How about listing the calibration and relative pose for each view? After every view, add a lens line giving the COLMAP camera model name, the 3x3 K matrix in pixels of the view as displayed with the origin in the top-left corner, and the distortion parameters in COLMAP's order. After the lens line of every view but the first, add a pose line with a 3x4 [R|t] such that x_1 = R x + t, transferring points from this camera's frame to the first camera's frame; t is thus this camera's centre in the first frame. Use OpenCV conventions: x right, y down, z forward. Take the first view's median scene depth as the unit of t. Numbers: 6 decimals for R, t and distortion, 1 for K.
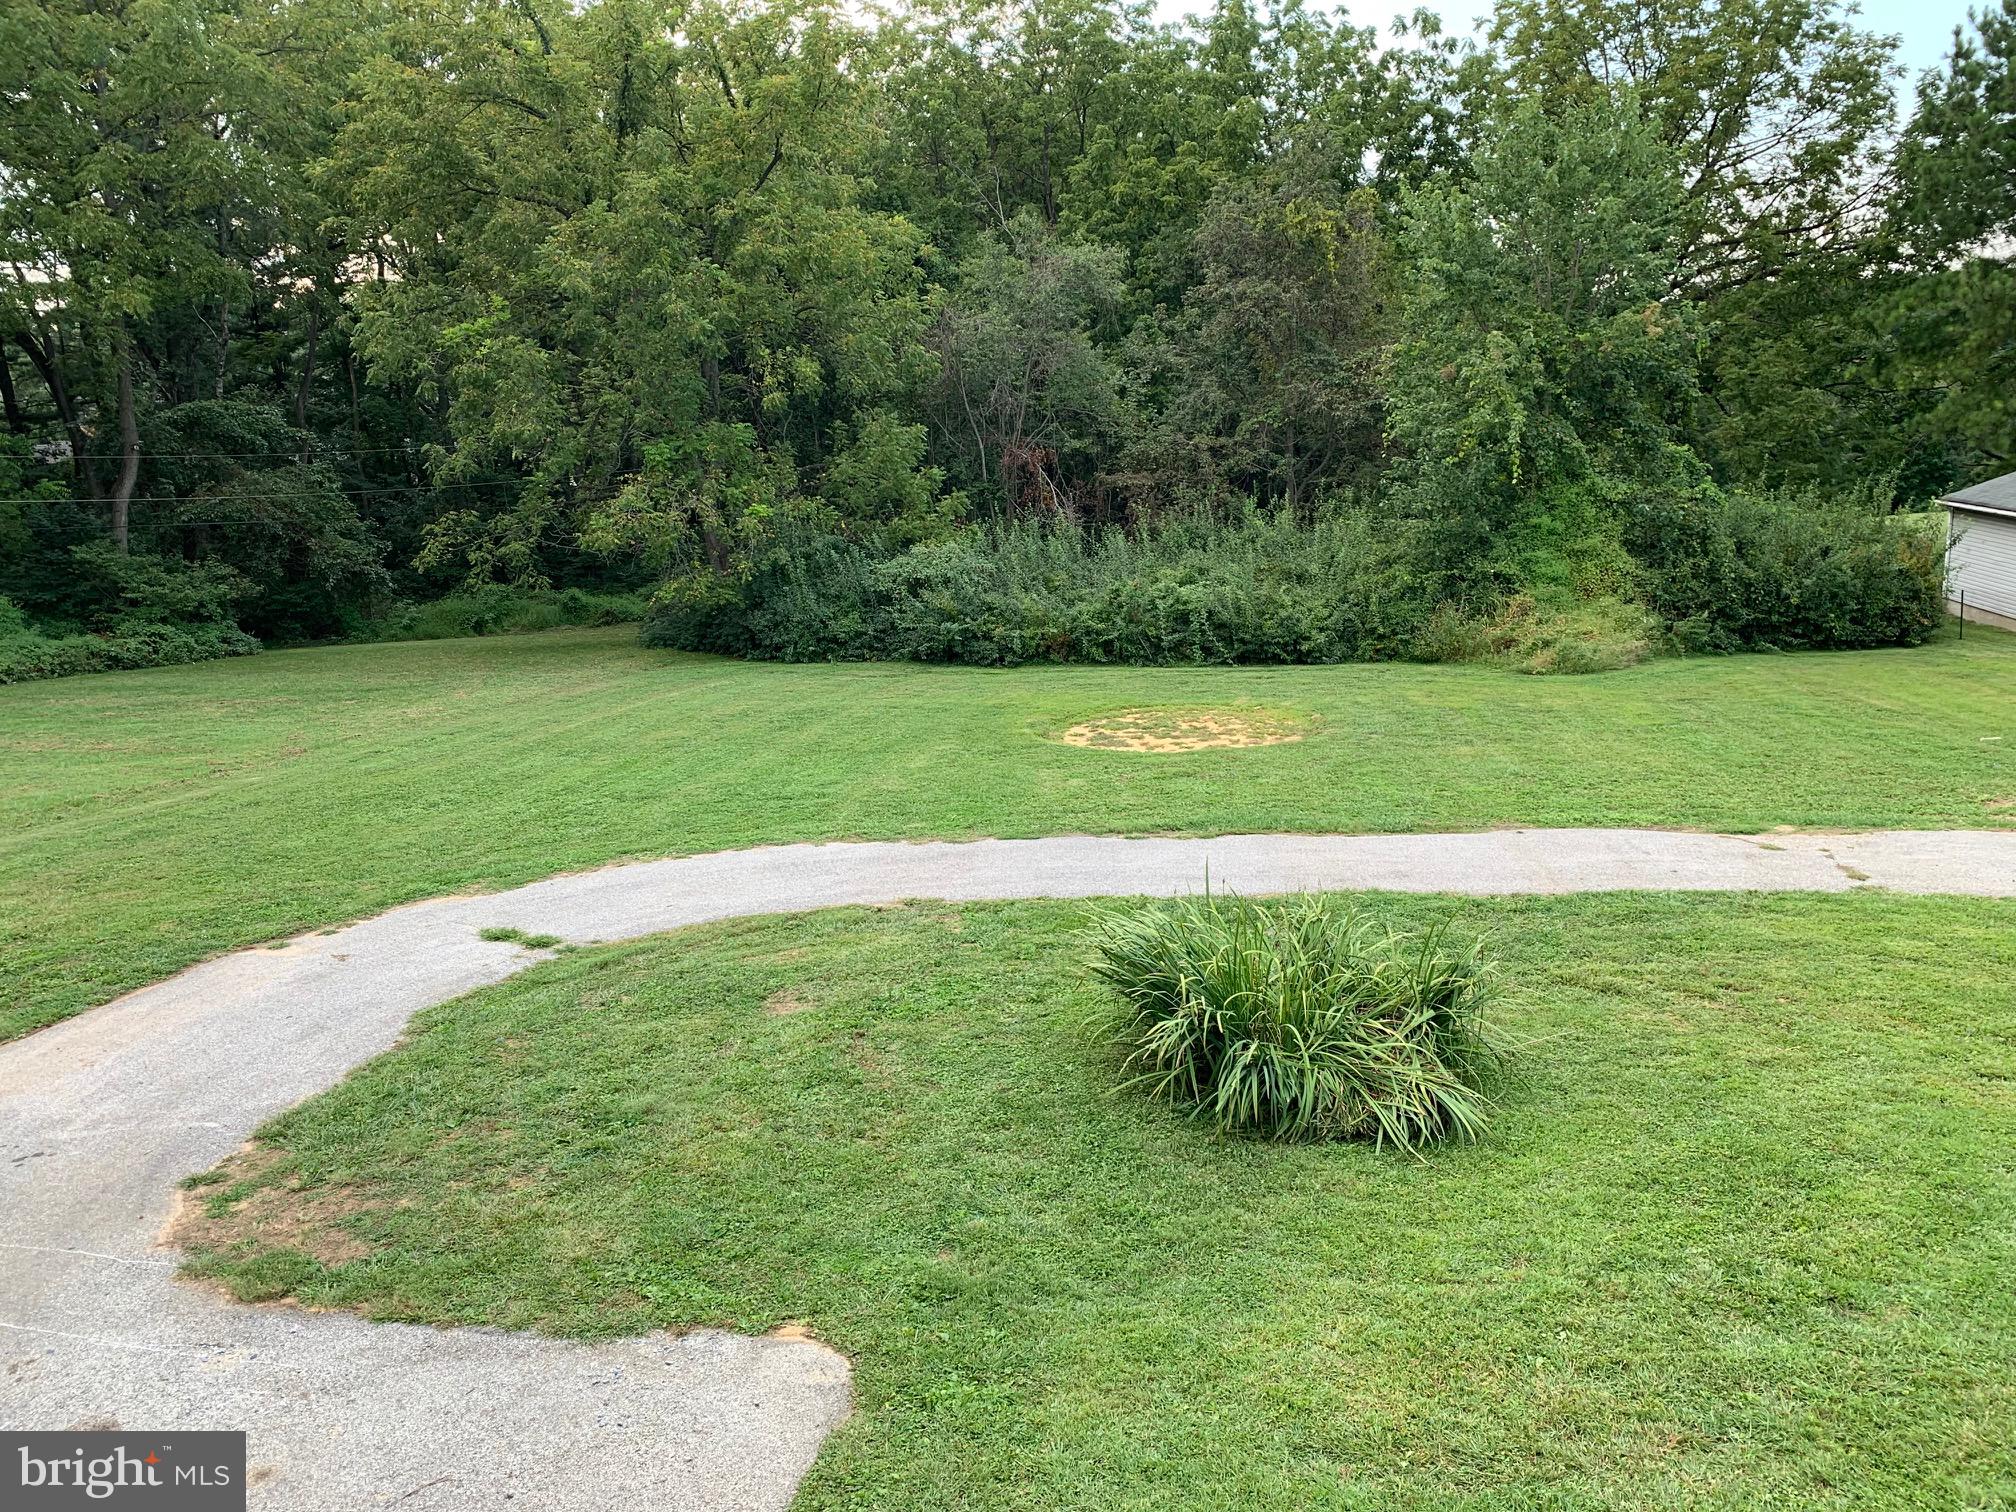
lens RADIAL K [[1539.5, 0, 1008.0], [0, 1539.5, 756.0], [0, 0, 1]] dist [0.000647, -0.018821]
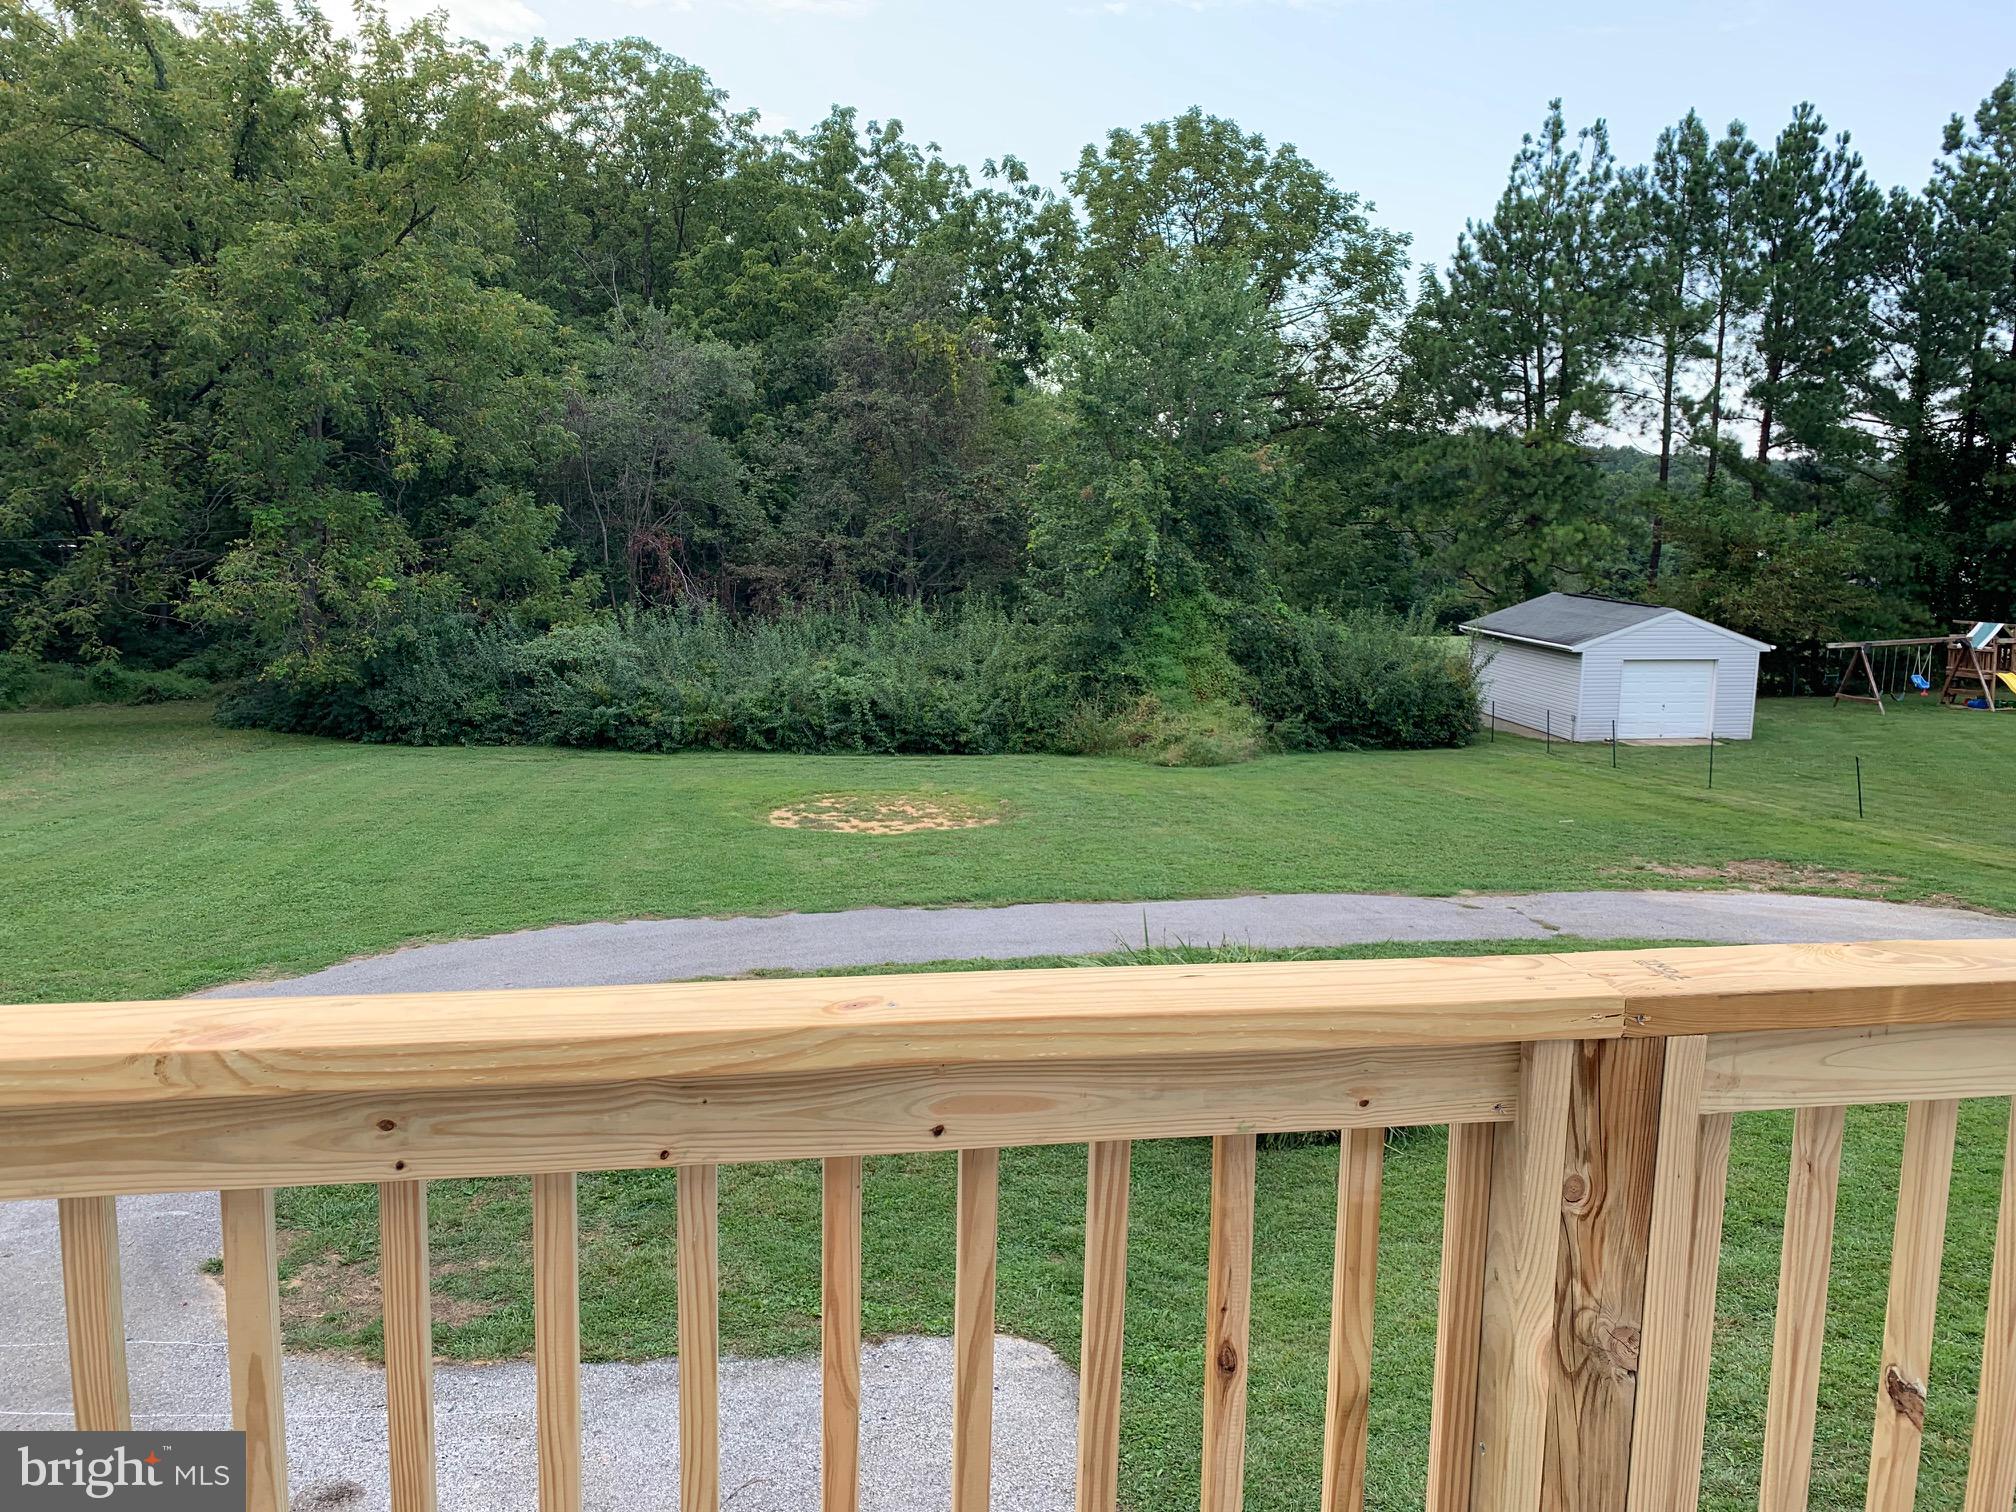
lens RADIAL K [[1542.5, 0, 1008.0], [0, 1542.5, 756.0], [0, 0, 1]] dist [0.054216, -0.132543]
pose [[0.949930, 0.015865, 0.312059, -0.099492], [0.003345, 0.998137, -0.060928, 0.006073], [-0.312444, 0.058921, 0.948107, -0.021744]]
